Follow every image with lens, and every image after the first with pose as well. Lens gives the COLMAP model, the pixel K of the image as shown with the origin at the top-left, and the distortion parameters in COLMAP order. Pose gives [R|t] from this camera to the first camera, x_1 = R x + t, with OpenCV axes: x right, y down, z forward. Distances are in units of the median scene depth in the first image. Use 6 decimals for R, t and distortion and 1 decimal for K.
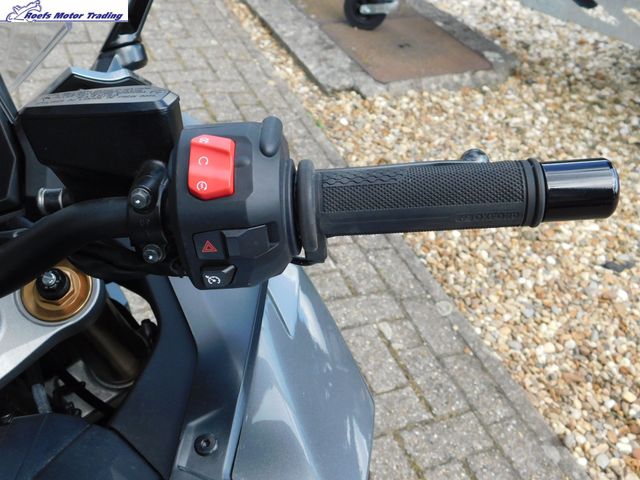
lens RADIAL K [[678.4, 0, 319.7], [0, 678.4, 236.9], [0, 0, 1]] dist [-0.003393, 0.015188]
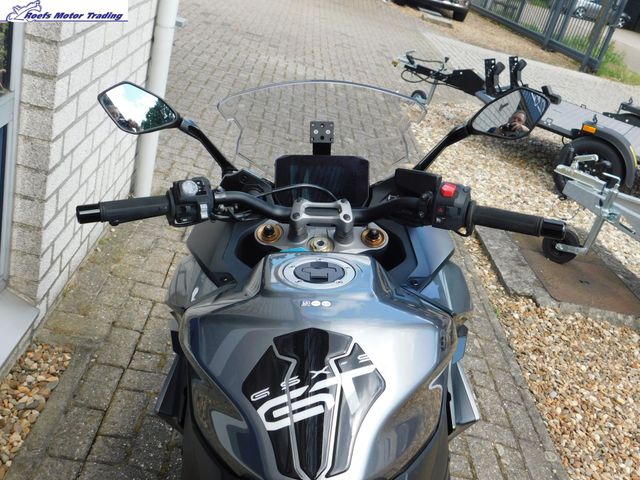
lens RADIAL K [[678.4, 0, 319.7], [0, 678.4, 236.9], [0, 0, 1]] dist [-0.003393, 0.015188]
pose [[0.913157, 0.268771, -0.306442, 0.048022], [-0.353216, 0.896982, -0.265822, 0.163605], [0.203428, 0.350978, 0.914020, -0.291258]]
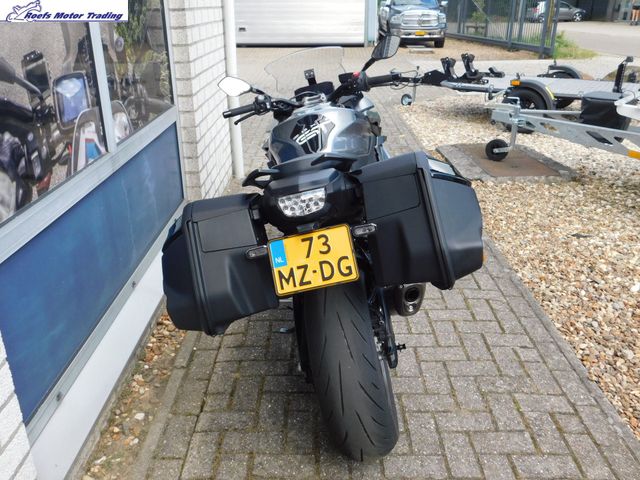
lens RADIAL K [[557.7, 0, 320.0], [0, 557.7, 240.0], [0, 0, 1]] dist [-0.008178, -0.001742]
pose [[0.910475, 0.045566, -0.411046, 0.329178], [-0.170380, 0.946973, -0.272420, 0.528156], [0.376836, 0.318066, 0.869959, -0.640657]]
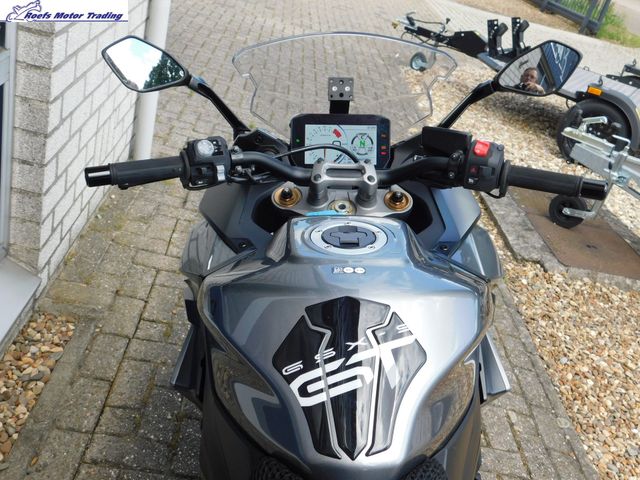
lens RADIAL K [[678.4, 0, 319.7], [0, 678.4, 236.9], [0, 0, 1]] dist [-0.003393, 0.015188]
pose [[0.917338, 0.277194, -0.285754, 0.023467], [-0.345339, 0.911170, -0.224744, 0.165593], [0.198073, 0.304848, 0.931576, -0.270121]]
